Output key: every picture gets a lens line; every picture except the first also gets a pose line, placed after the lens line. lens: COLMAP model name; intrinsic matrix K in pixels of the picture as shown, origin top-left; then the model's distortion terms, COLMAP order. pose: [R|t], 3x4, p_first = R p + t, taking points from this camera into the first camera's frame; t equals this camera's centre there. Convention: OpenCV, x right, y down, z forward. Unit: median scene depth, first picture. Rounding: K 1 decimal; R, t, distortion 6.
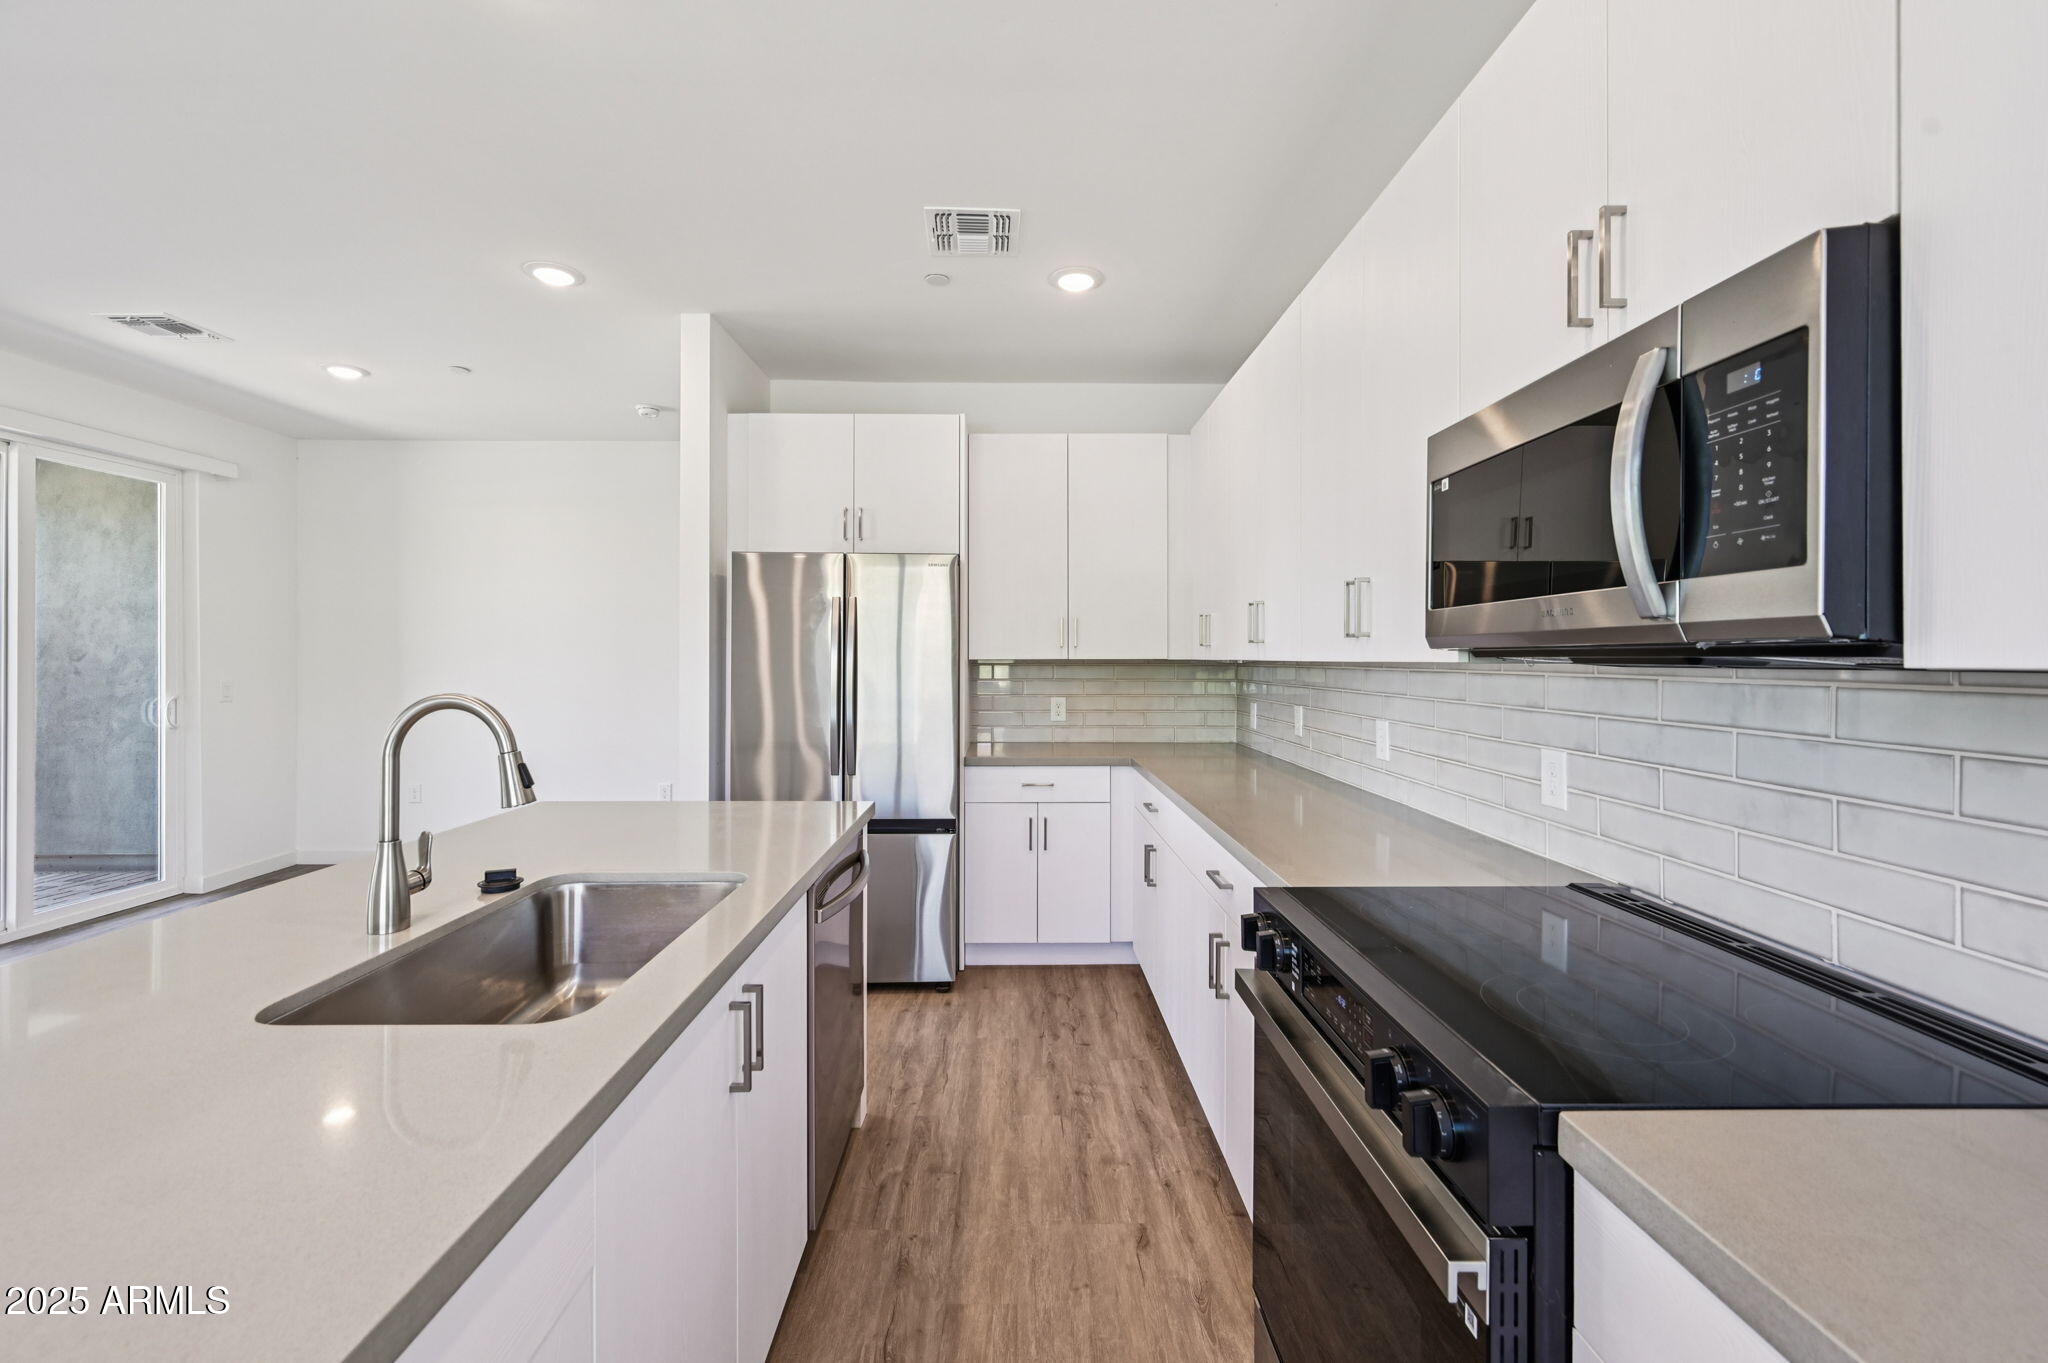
lens RADIAL K [[833.0, 0, 1017.2], [0, 833.0, 654.3], [0, 0, 1]] dist [-0.002517, 0.000484]
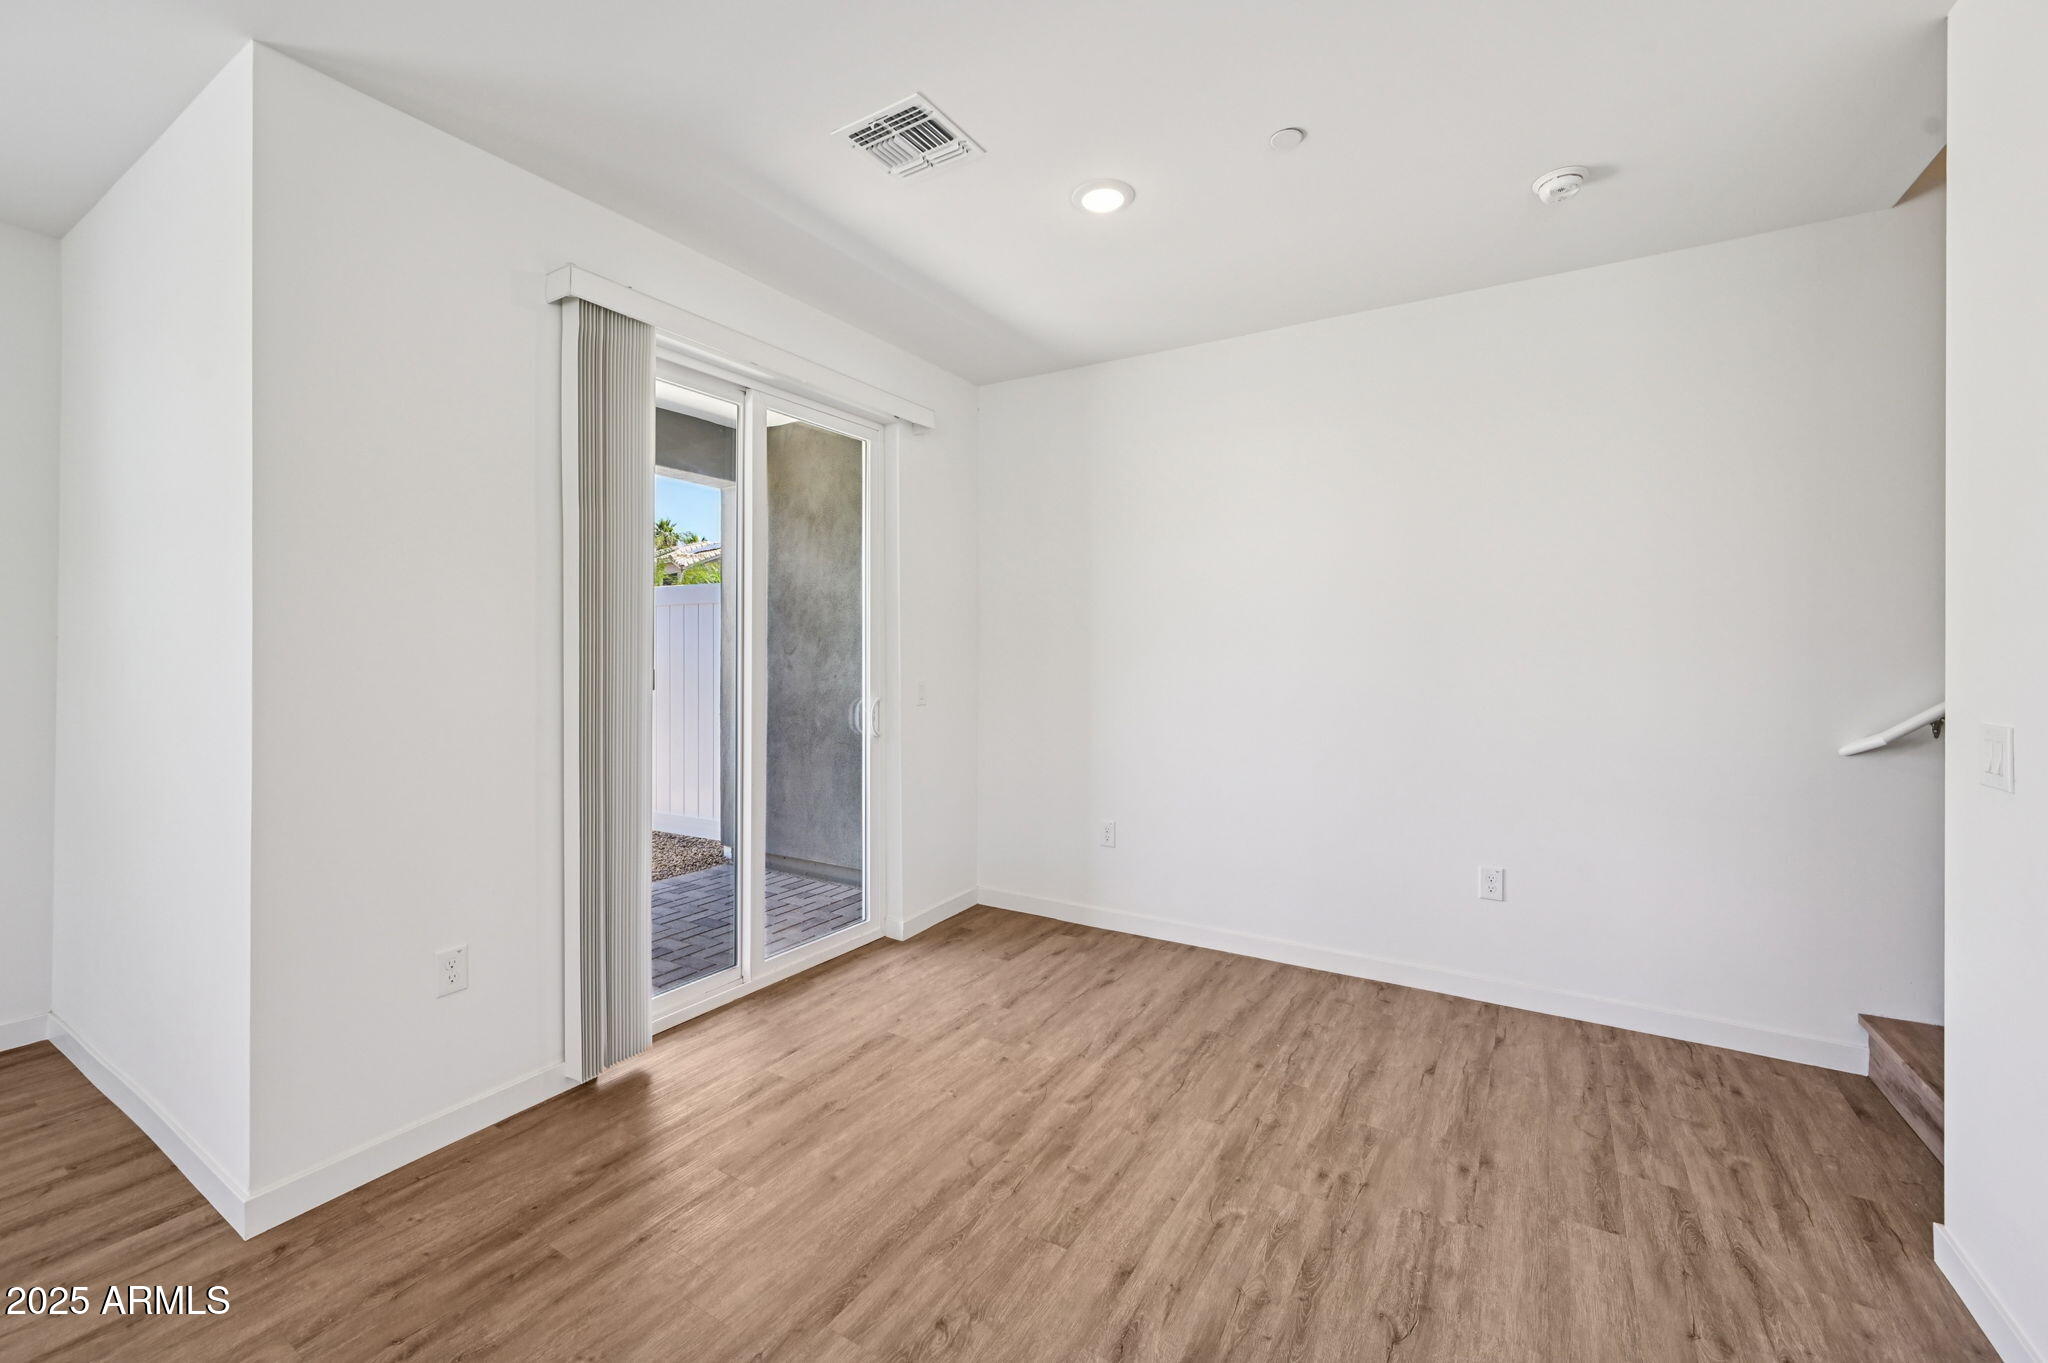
lens RADIAL K [[833.0, 0, 1017.2], [0, 833.0, 654.3], [0, 0, 1]] dist [-0.002517, 0.000484]
pose [[0.847785, 0.003143, -0.530331, -0.711207], [-0.000207, 0.999984, 0.005596, 0.003606], [0.530340, -0.004634, 0.847772, 0.577905]]
